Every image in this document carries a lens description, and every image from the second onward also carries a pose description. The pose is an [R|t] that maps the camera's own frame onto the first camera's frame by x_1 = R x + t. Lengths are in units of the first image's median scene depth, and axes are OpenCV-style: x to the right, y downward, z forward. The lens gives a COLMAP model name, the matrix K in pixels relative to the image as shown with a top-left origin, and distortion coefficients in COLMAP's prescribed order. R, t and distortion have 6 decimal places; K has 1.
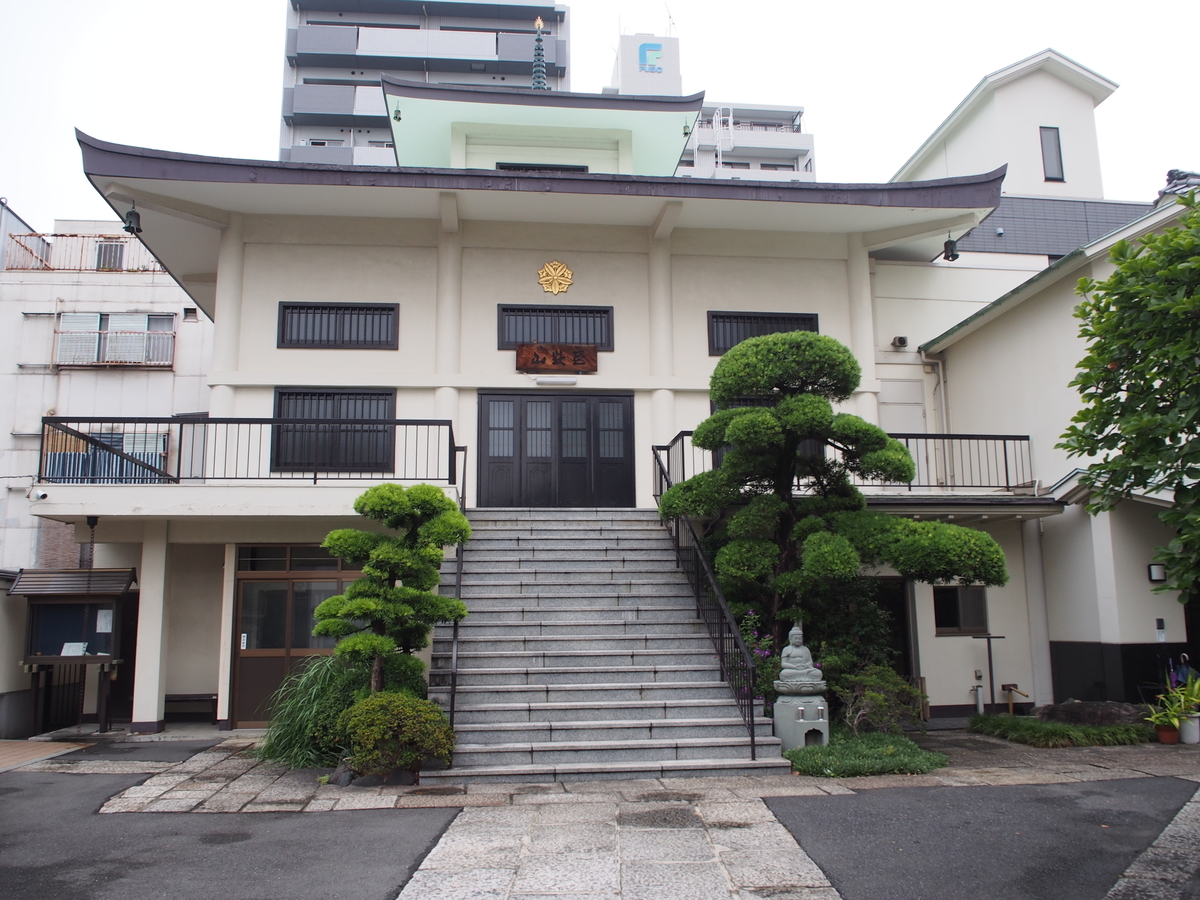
lens RADIAL K [[995.4, 0, 599.4], [0, 995.4, 451.8], [0, 0, 1]] dist [-0.016611, -0.009396]
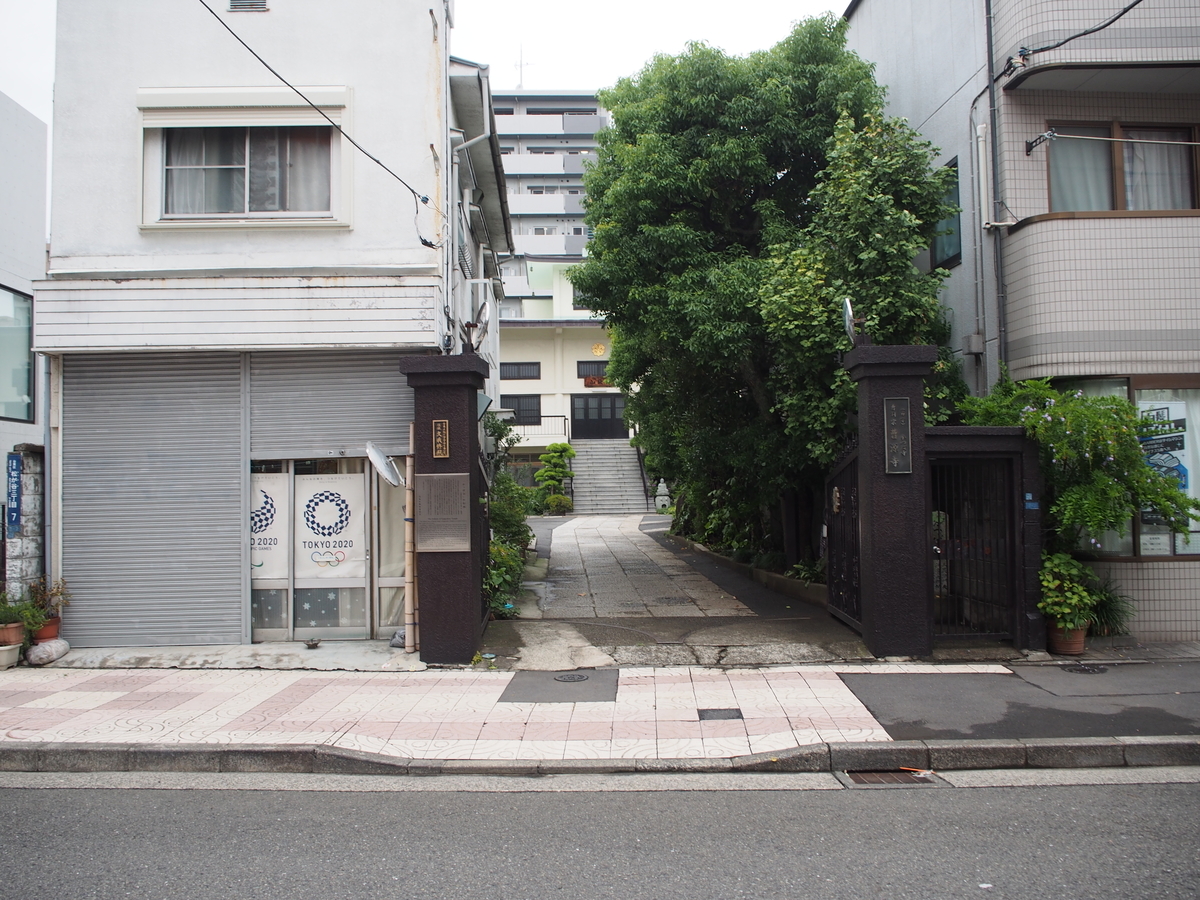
lens RADIAL K [[995.4, 0, 597.1], [0, 995.4, 448.4], [0, 0, 1]] dist [-0.016611, -0.009396]
pose [[0.998182, -0.007680, -0.059781, 0.113091], [0.015657, 0.990840, 0.134129, -0.282456], [0.058204, -0.134821, 0.989159, -1.727745]]
